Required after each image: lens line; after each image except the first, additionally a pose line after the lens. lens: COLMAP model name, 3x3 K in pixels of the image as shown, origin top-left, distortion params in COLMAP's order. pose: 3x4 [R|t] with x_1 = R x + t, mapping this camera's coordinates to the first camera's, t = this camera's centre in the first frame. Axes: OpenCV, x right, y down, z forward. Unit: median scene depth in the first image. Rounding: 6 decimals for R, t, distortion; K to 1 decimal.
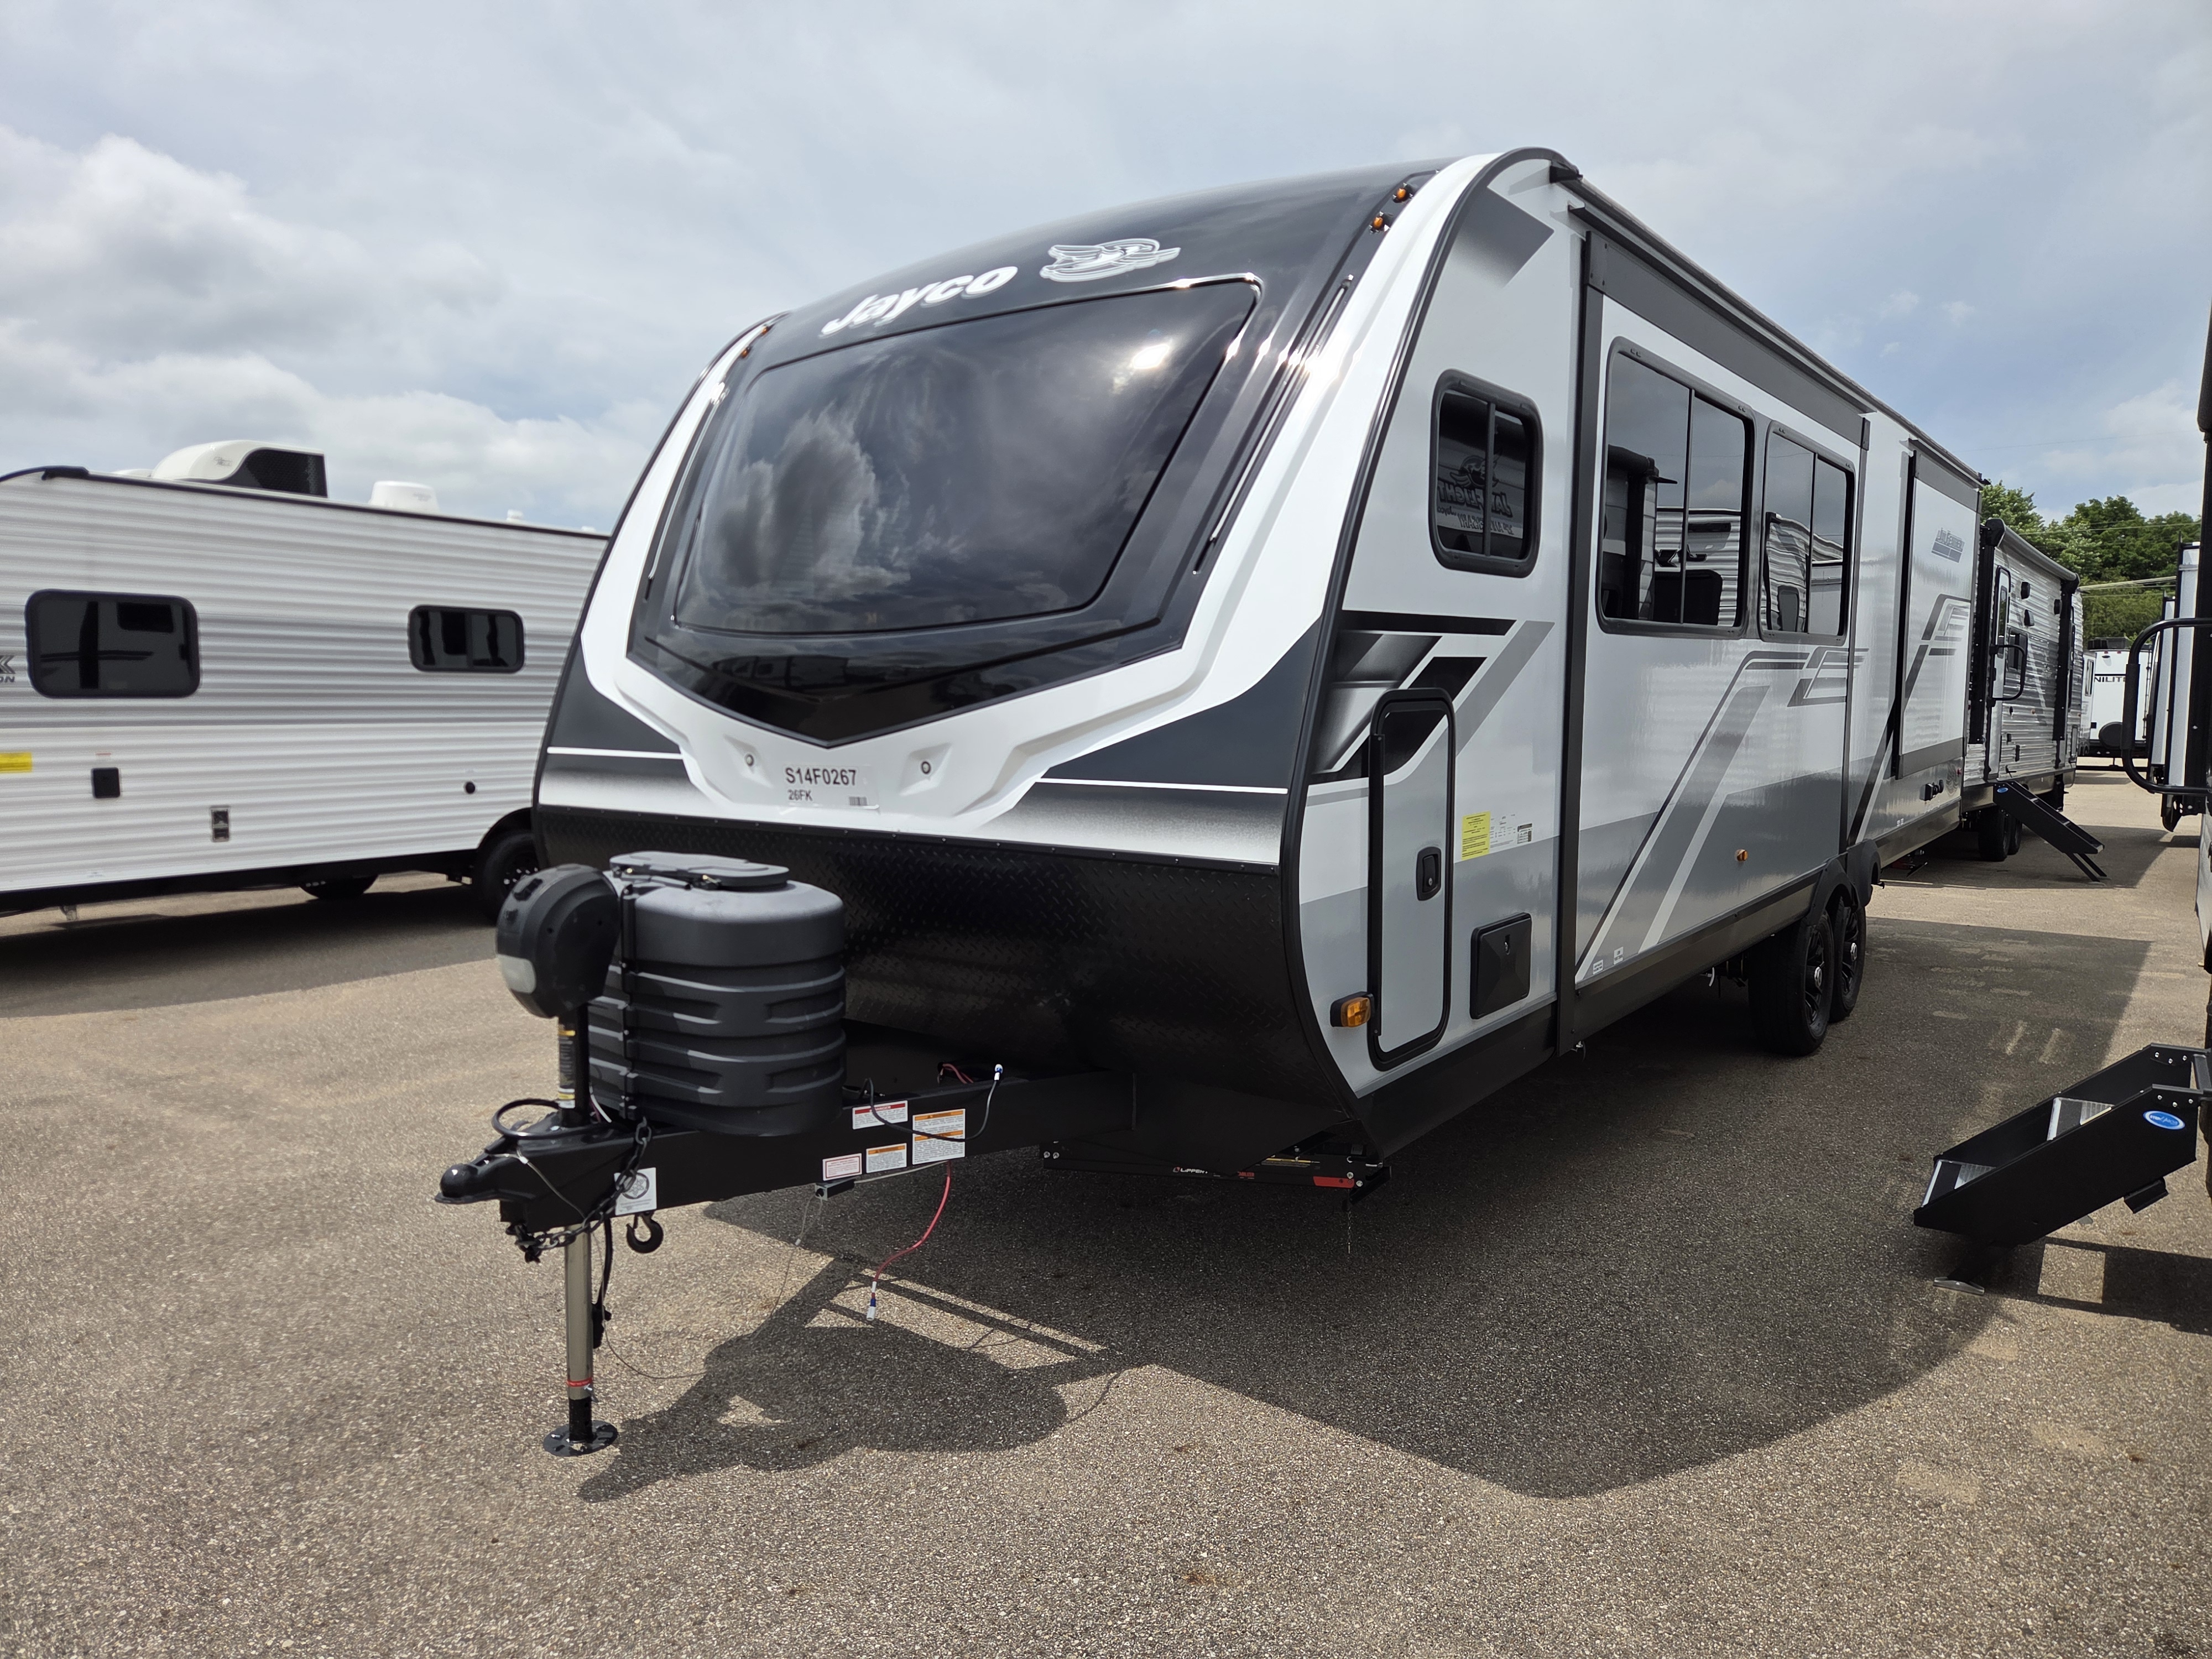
lens RADIAL K [[1493.6, 0, 1107.3], [0, 1493.6, 821.6], [0, 0, 1]] dist [0.033012, -0.023436]
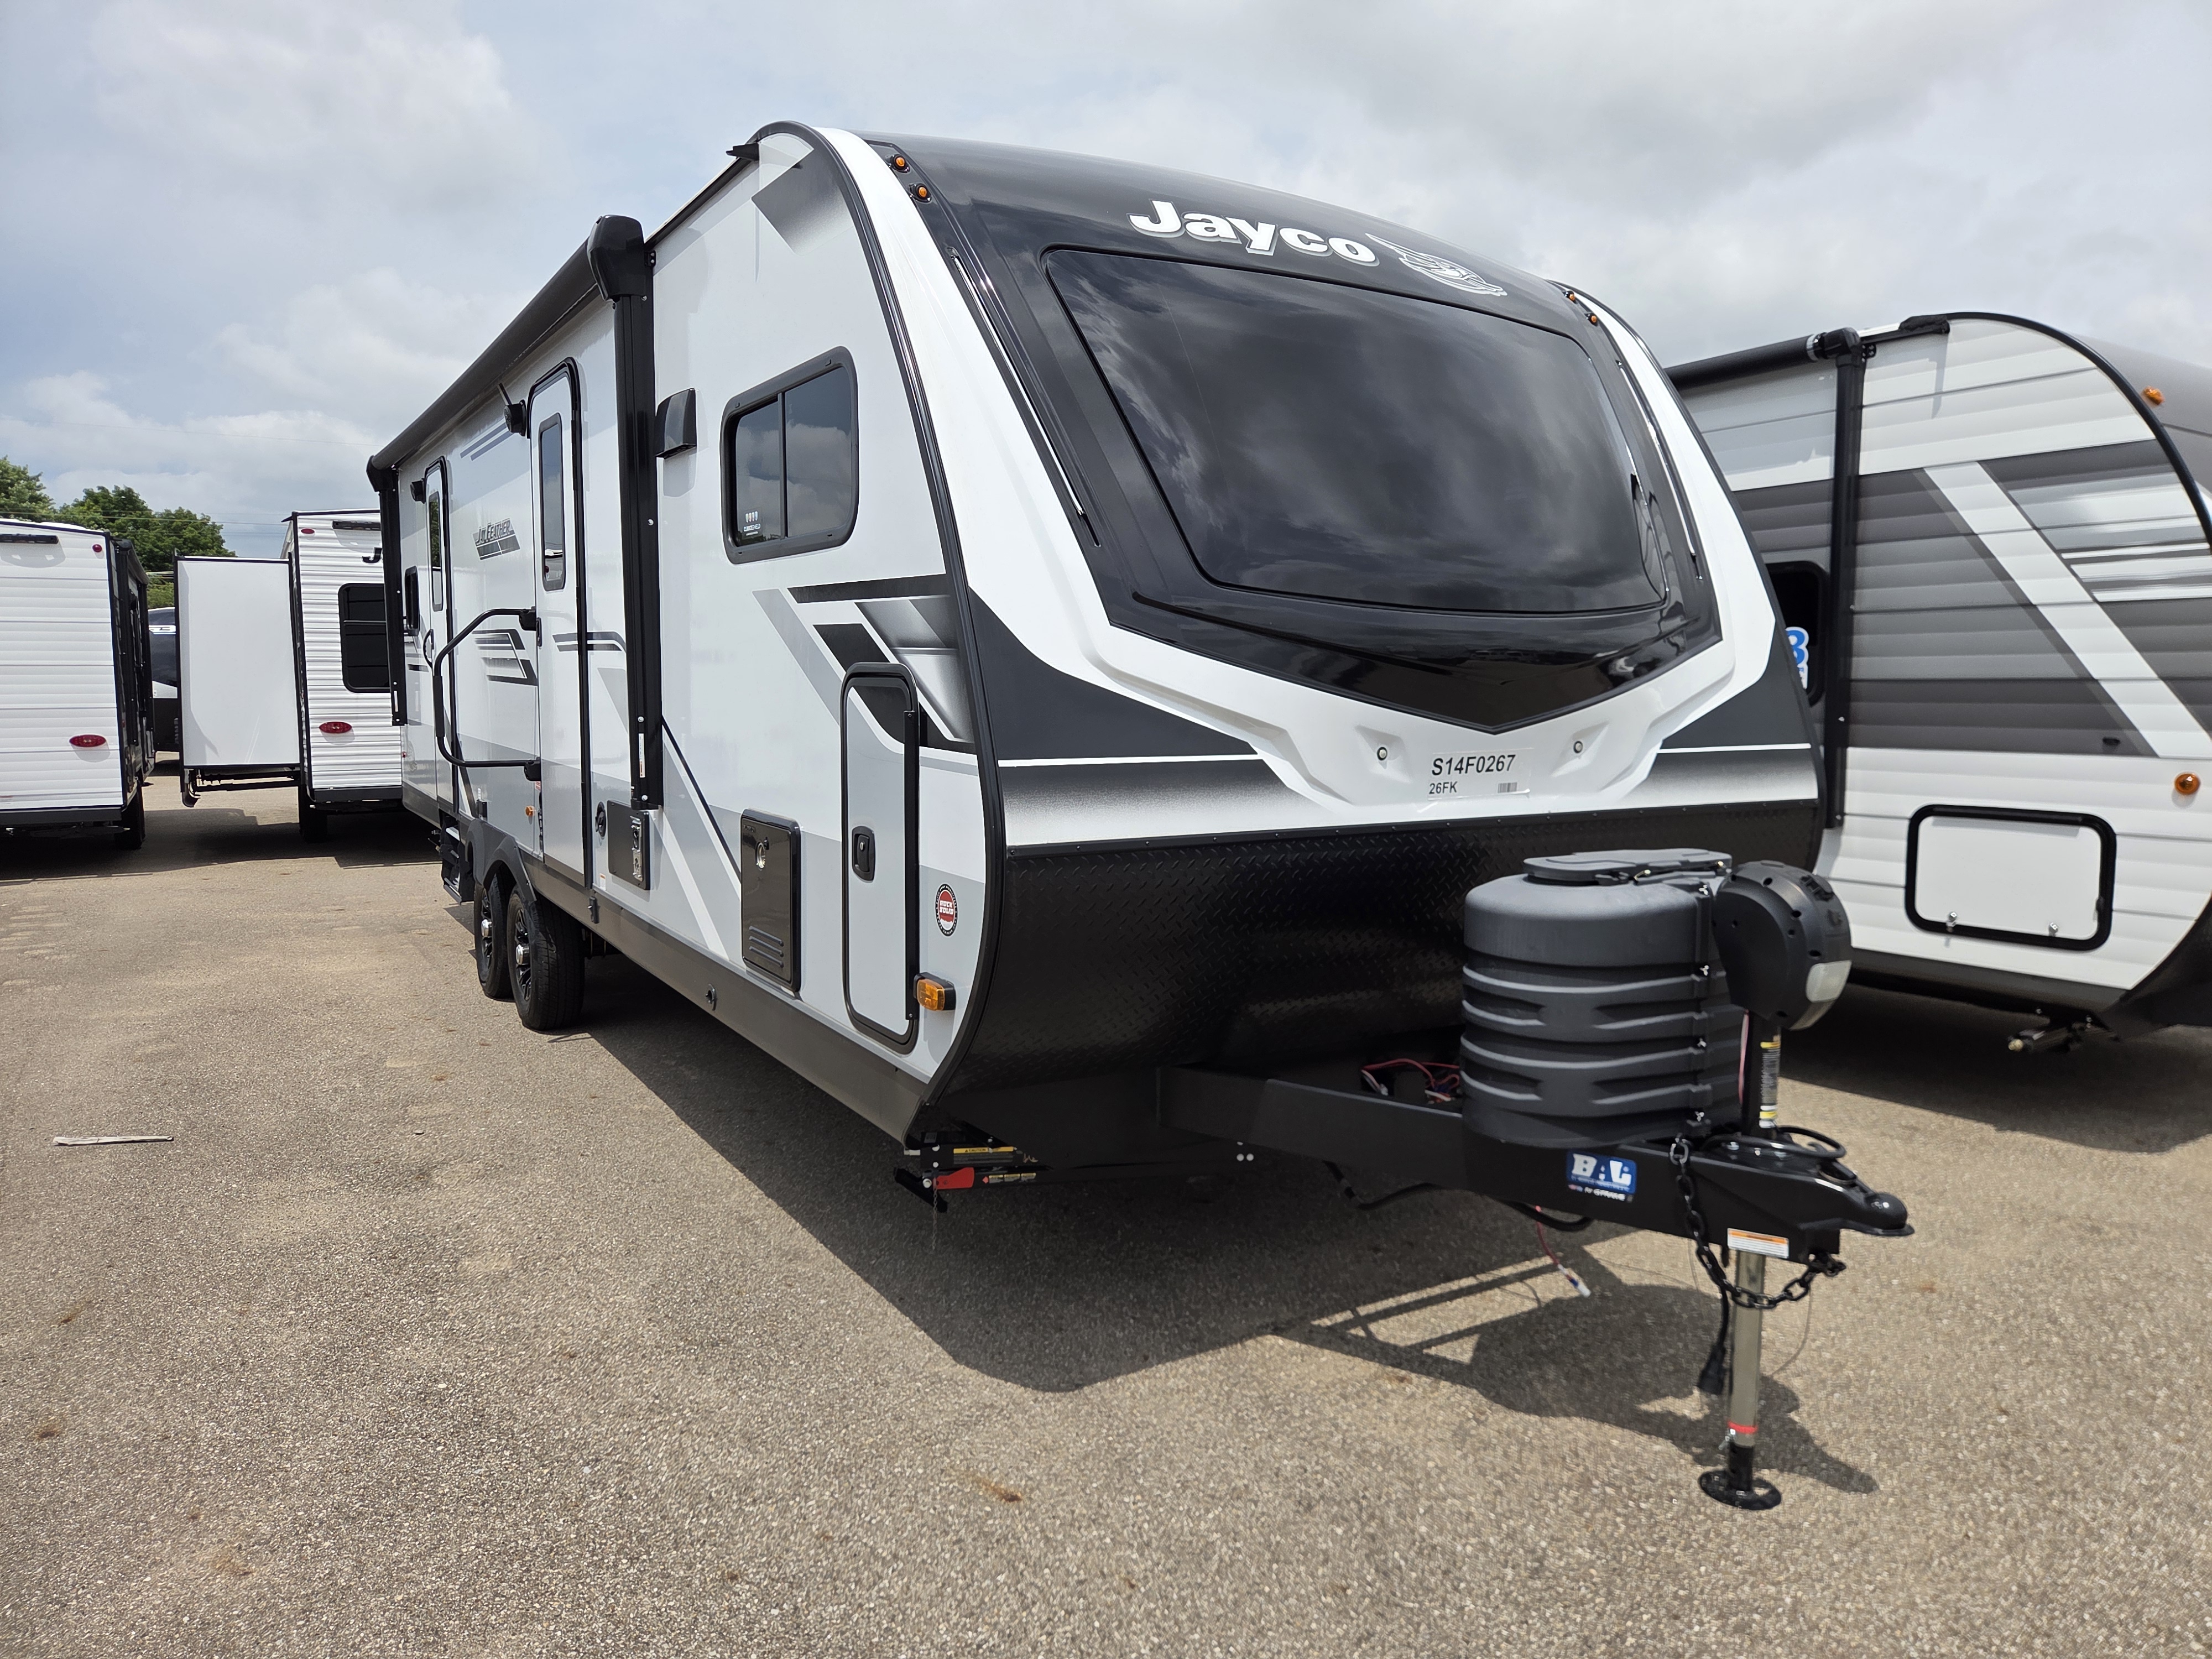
lens RADIAL K [[1493.6, 0, 1106.4], [0, 1493.6, 835.3], [0, 0, 1]] dist [0.033012, -0.023436]
pose [[0.369667, -0.094289, 0.924368, -1.113880], [0.079718, 0.994388, 0.069552, -0.067997], [-0.925738, 0.047978, 0.375109, 0.850649]]
